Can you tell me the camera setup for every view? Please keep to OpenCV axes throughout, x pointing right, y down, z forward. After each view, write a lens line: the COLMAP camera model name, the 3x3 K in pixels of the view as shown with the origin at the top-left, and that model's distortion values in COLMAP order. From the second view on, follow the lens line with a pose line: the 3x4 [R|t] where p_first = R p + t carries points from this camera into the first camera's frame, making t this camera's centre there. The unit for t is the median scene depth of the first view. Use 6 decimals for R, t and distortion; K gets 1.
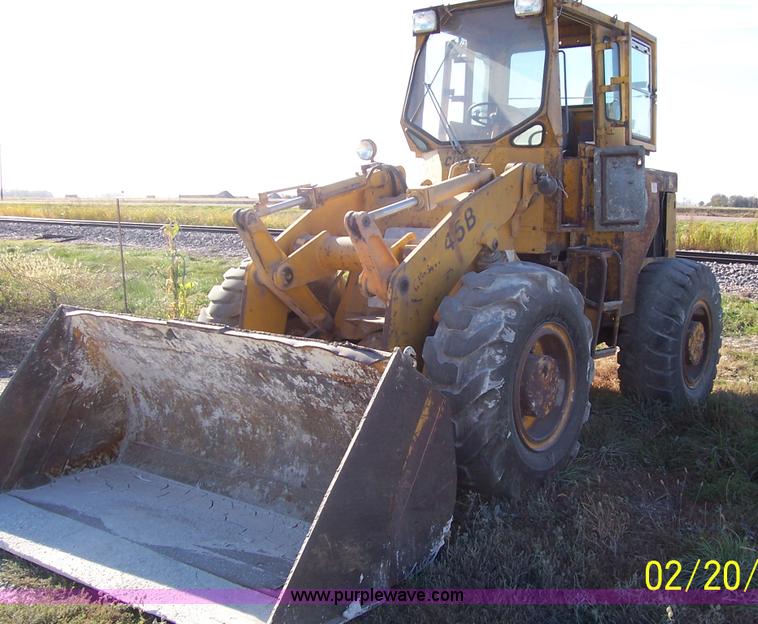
lens RADIAL K [[903.4, 0, 379.0], [0, 903.4, 312.0], [0, 0, 1]] dist [-0.194234, 0.036137]
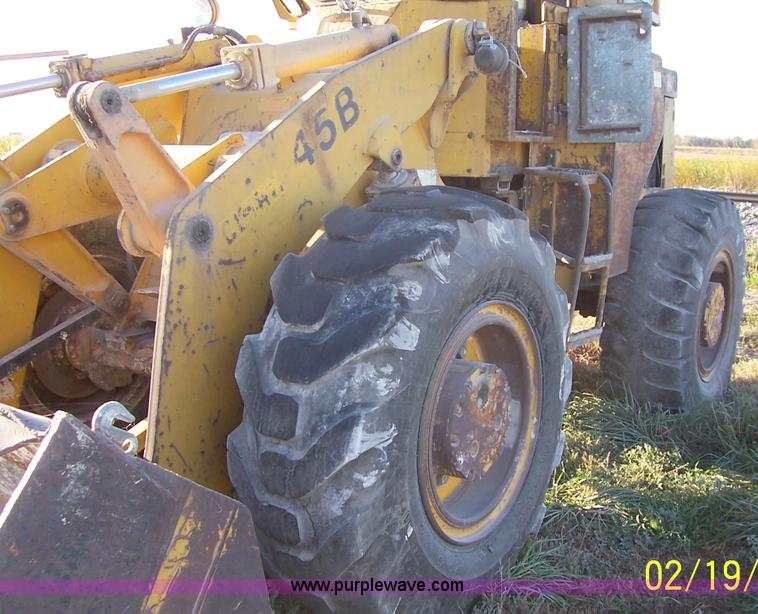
lens RADIAL K [[904.0, 0, 398.6], [0, 904.0, 303.3], [0, 0, 1]] dist [-0.161478, 0.010905]
pose [[0.997352, -0.006201, 0.072463, 0.089714], [0.001974, 0.998300, 0.058257, -0.017156], [-0.072701, -0.057960, 0.995668, 0.440941]]
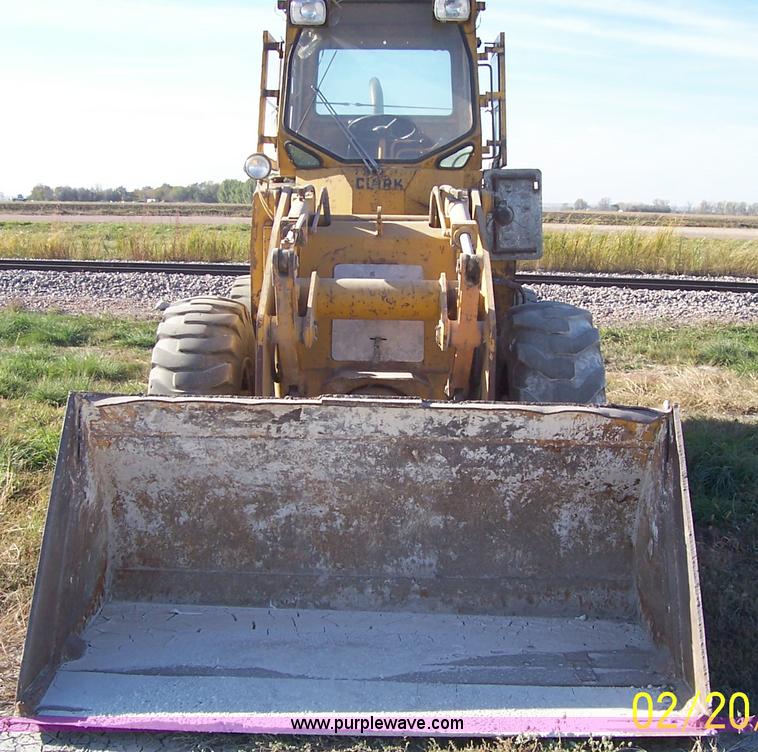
lens RADIAL K [[1187.0, 0, 379.0], [0, 1187.0, 376.0], [0, 0, 1]] dist [-0.221841, -0.088191]
pose [[0.795077, -0.077875, 0.601489, -0.684162], [0.052539, 0.996838, 0.059612, -0.058571], [-0.604229, -0.015794, 0.796654, 0.113711]]
